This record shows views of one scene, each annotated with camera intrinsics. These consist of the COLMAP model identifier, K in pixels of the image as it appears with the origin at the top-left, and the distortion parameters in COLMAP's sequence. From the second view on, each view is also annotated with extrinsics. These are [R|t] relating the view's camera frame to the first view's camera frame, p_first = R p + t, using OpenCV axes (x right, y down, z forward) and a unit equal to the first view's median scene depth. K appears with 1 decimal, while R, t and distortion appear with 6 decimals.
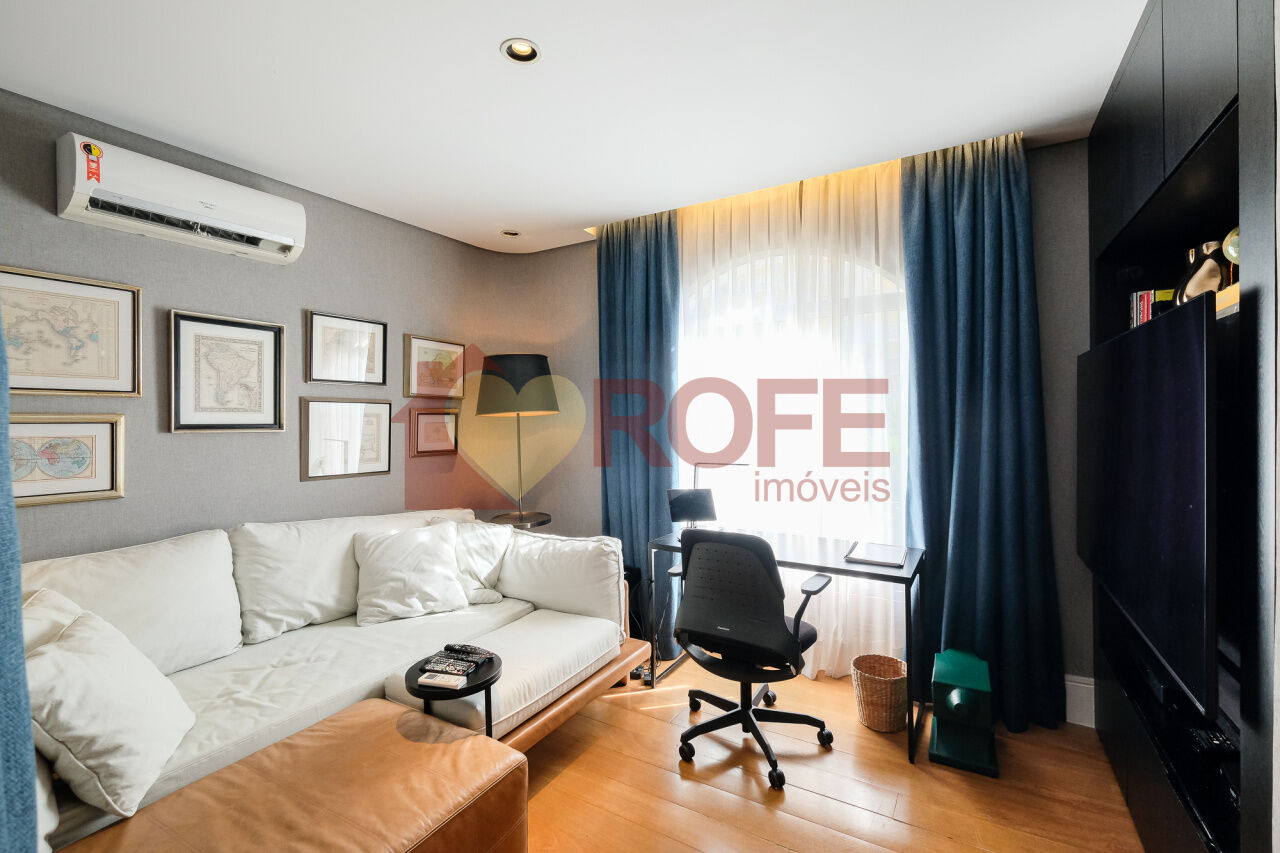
lens RADIAL K [[569.7, 0, 640.0], [0, 569.7, 426.5], [0, 0, 1]] dist [-0.001291, 0.001006]
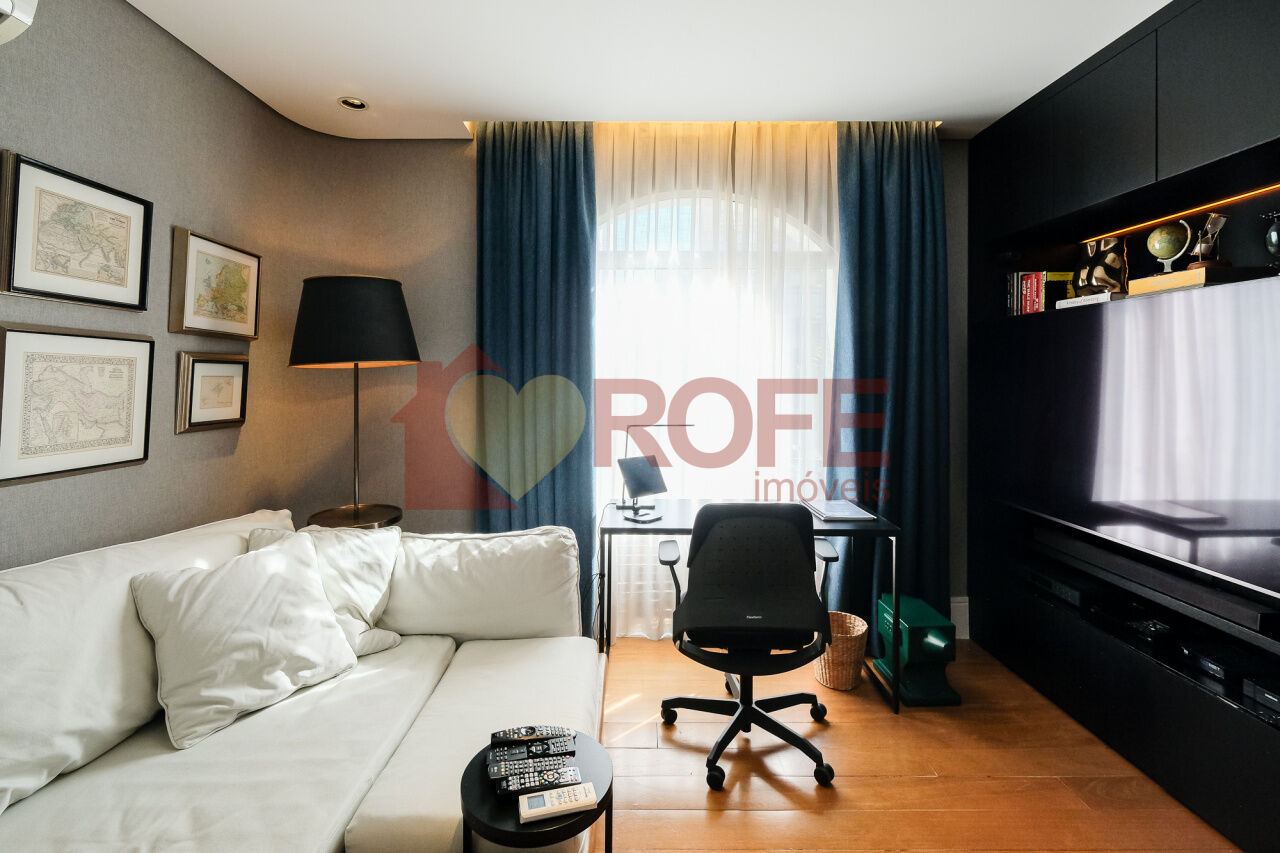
lens RADIAL K [[594.3, 0, 640.0], [0, 594.3, 376.5], [0, 0, 1]] dist [-0.000020, 0.000737]
pose [[0.855624, 0.007571, 0.517543, -0.392278], [0.001238, 0.999860, -0.016673, 0.006606], [-0.517597, 0.014906, 0.855495, 0.271055]]
